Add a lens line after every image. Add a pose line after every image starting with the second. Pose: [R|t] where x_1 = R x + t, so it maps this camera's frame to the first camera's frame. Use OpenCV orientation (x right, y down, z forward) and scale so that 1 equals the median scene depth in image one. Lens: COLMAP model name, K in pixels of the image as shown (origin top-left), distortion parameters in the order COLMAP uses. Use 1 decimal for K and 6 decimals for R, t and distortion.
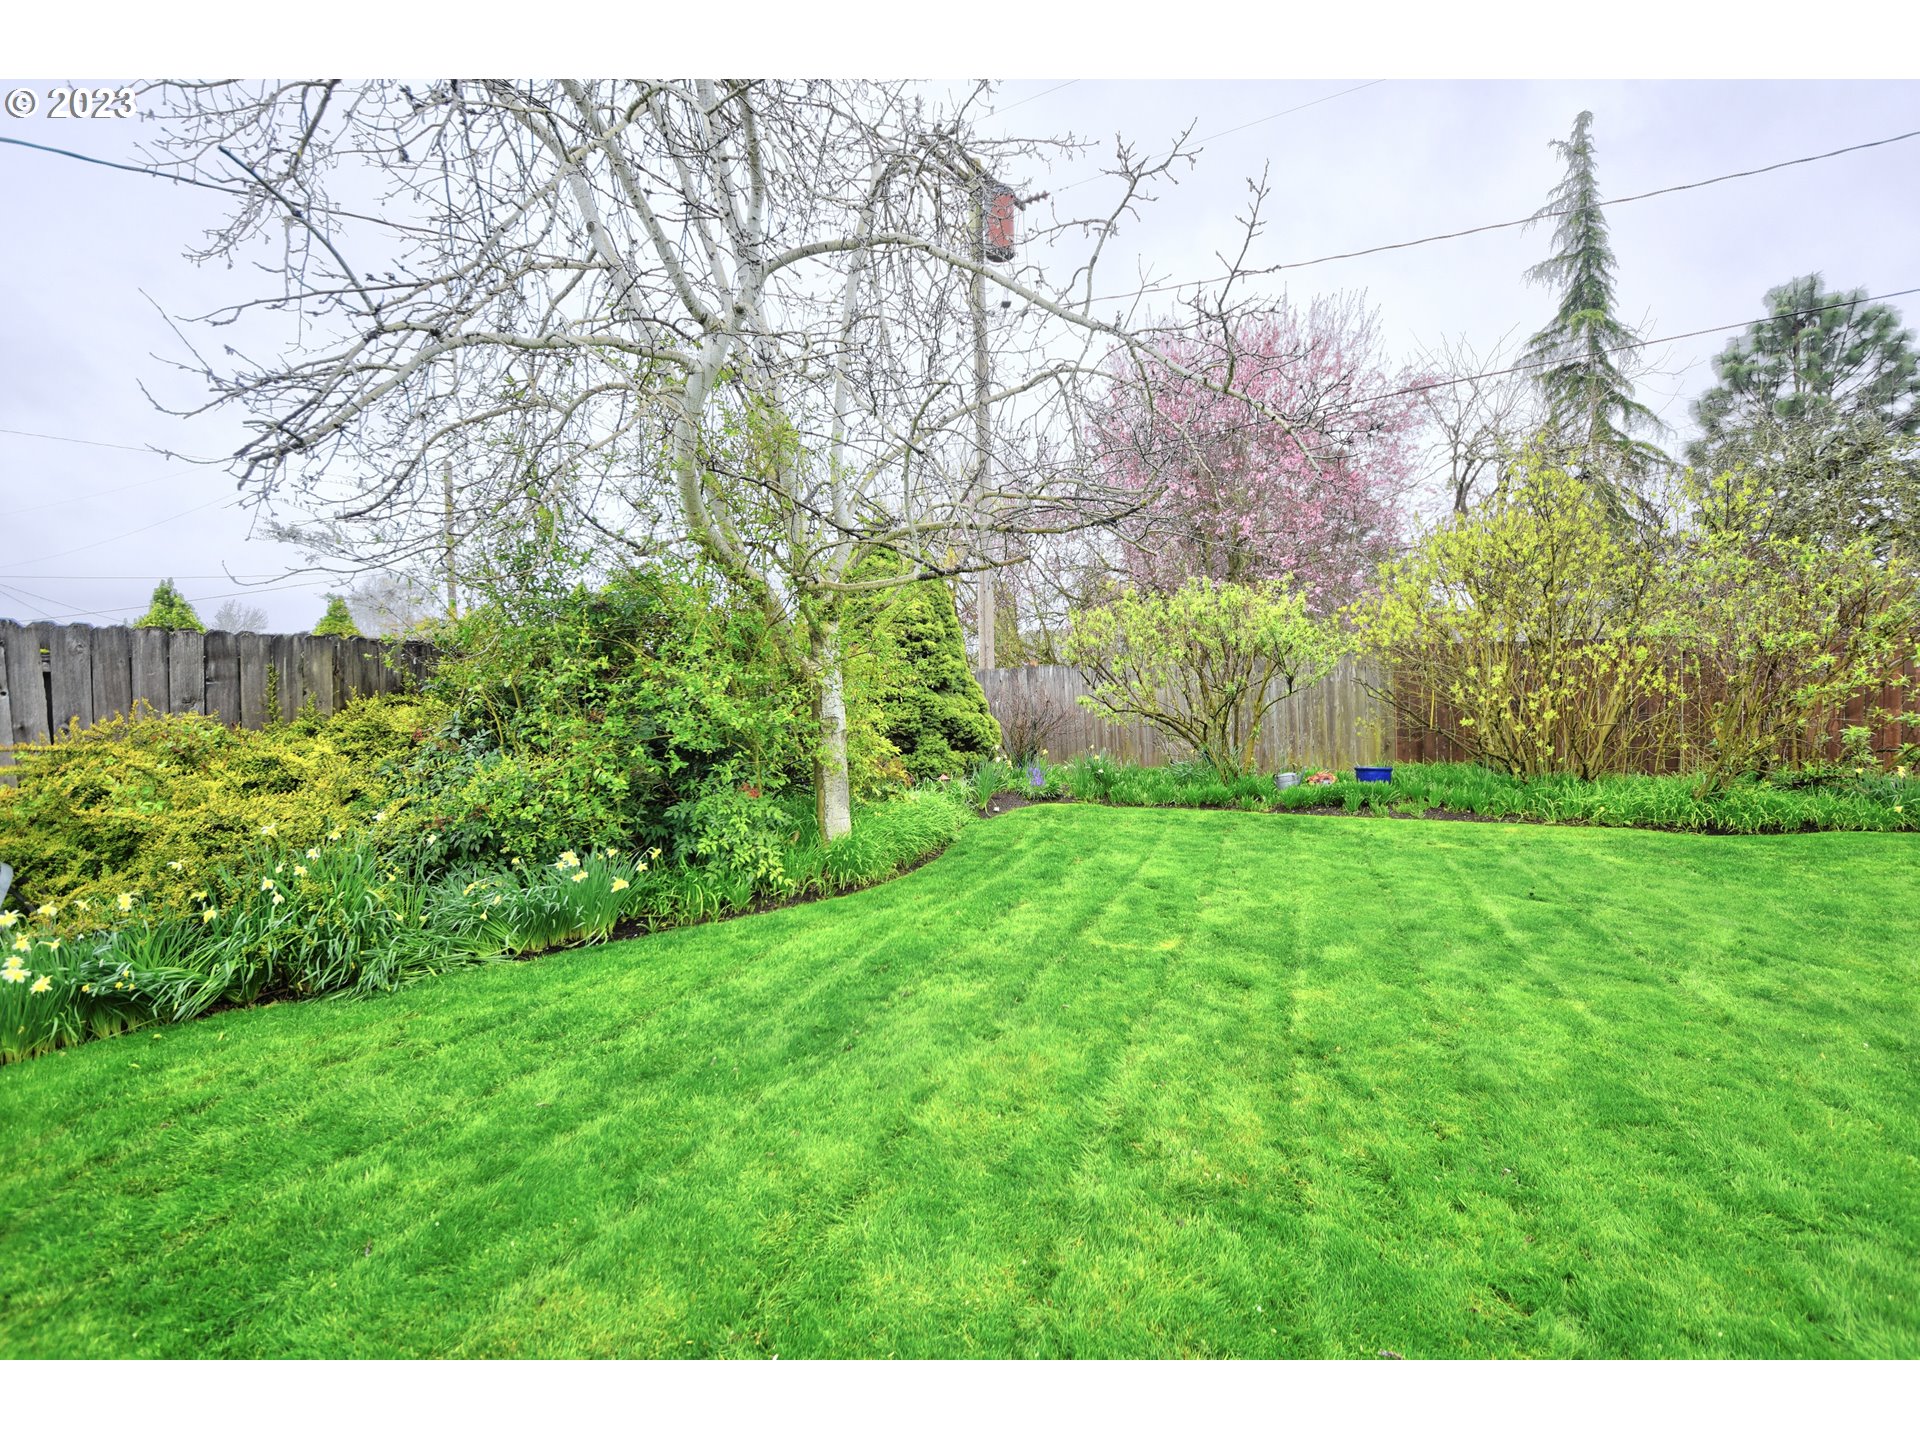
lens RADIAL K [[781.4, 0, 1004.9], [0, 781.4, 723.7], [0, 0, 1]] dist [0.000338, -0.011801]
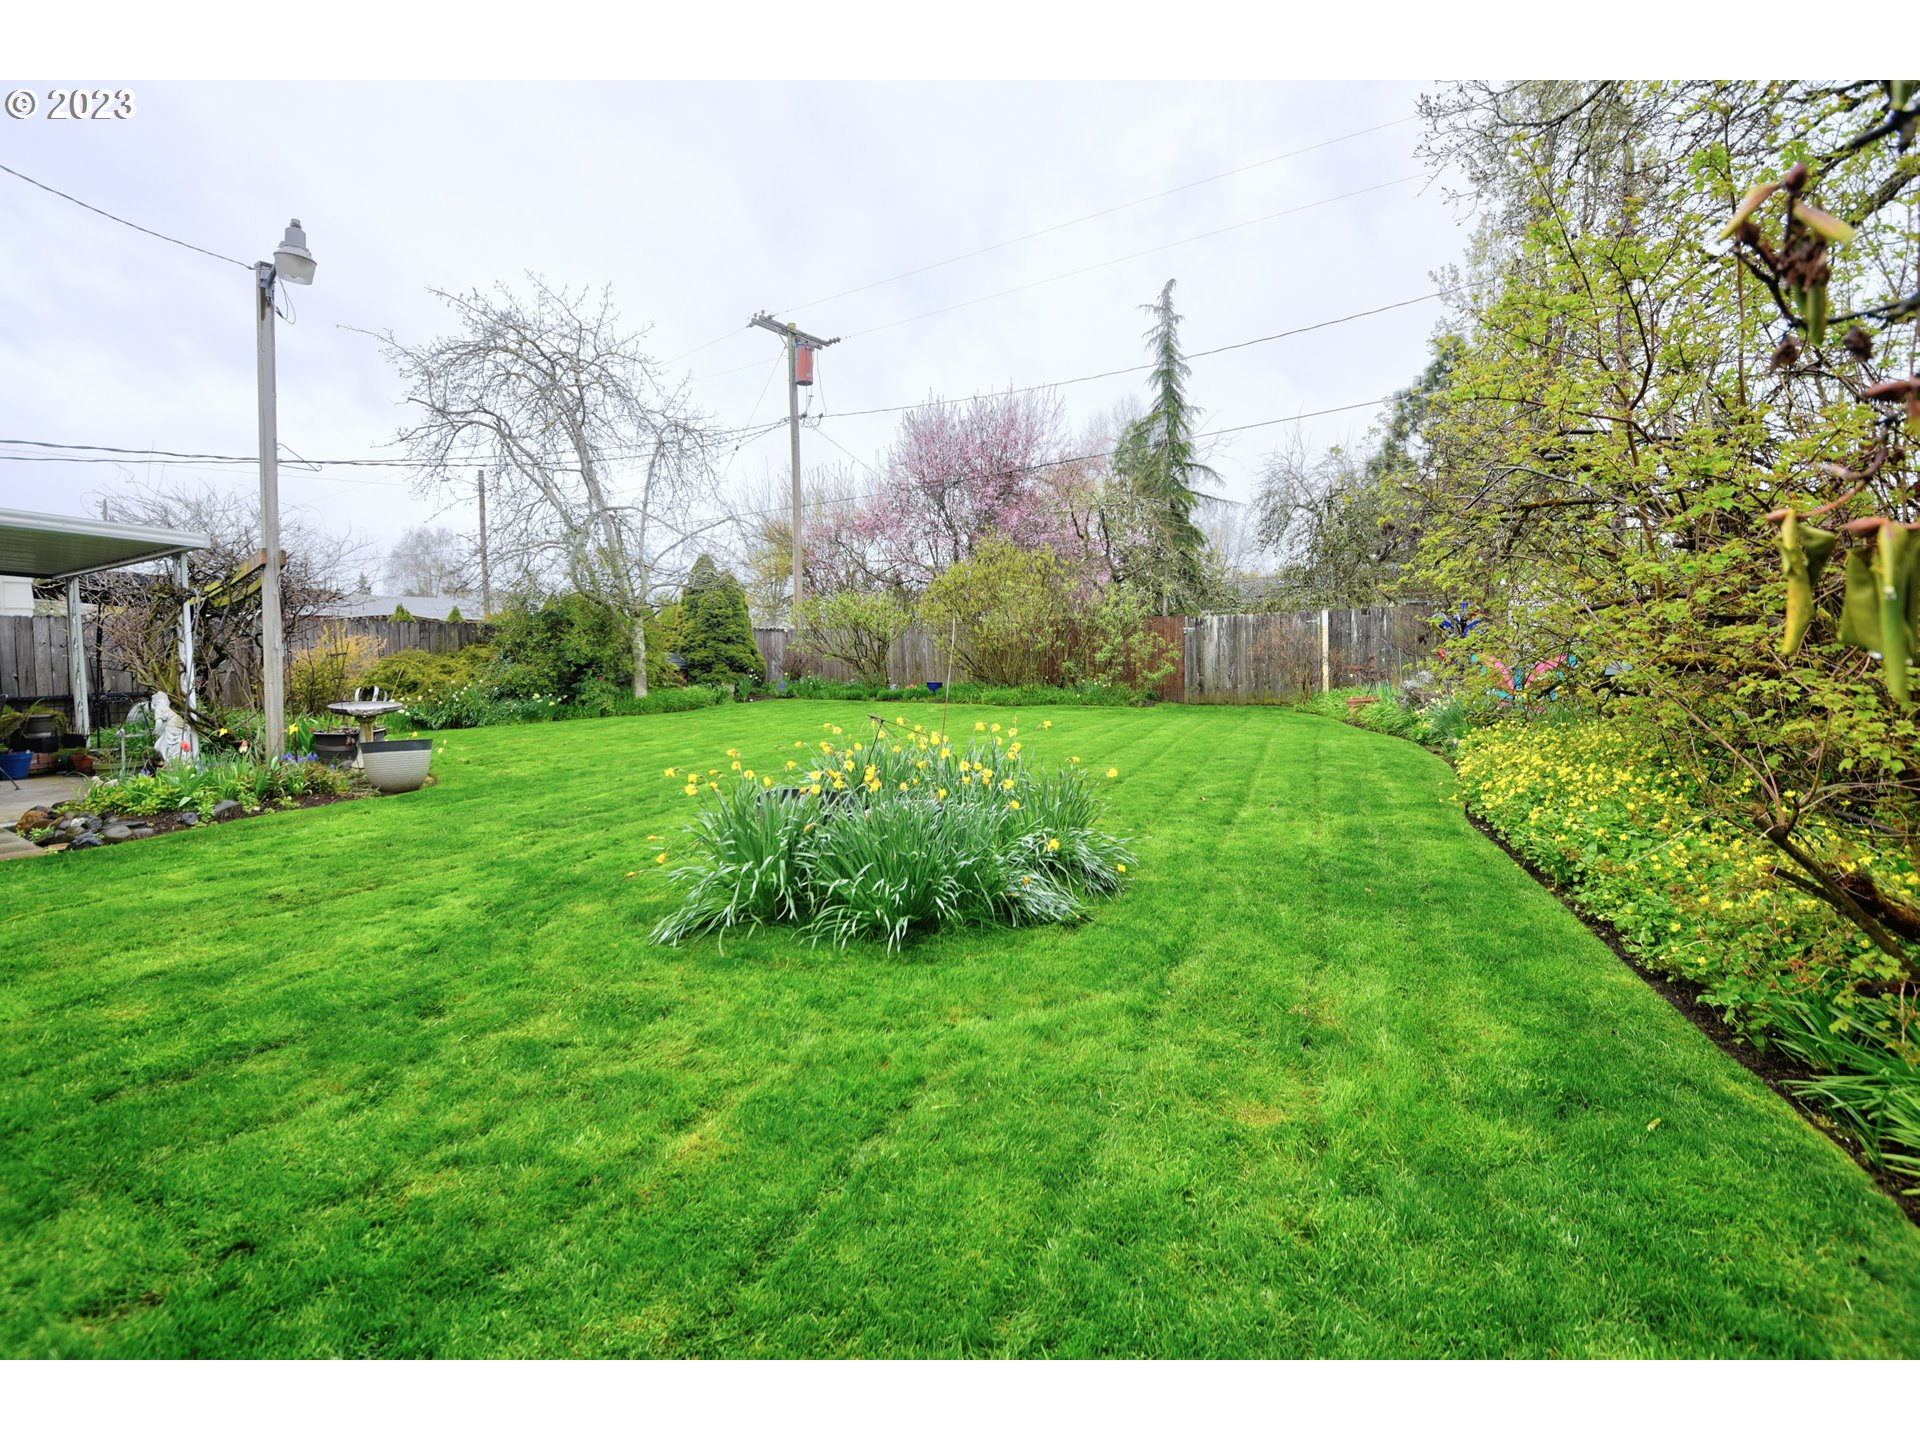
lens RADIAL K [[760.3, 0, 960.9], [0, 760.3, 688.2], [0, 0, 1]] dist [0.000185, -0.010471]
pose [[0.999087, 0.011130, -0.041243, 1.169855], [-0.010110, 0.999640, 0.024848, 0.040357], [0.041505, -0.024408, 0.998840, -1.827143]]
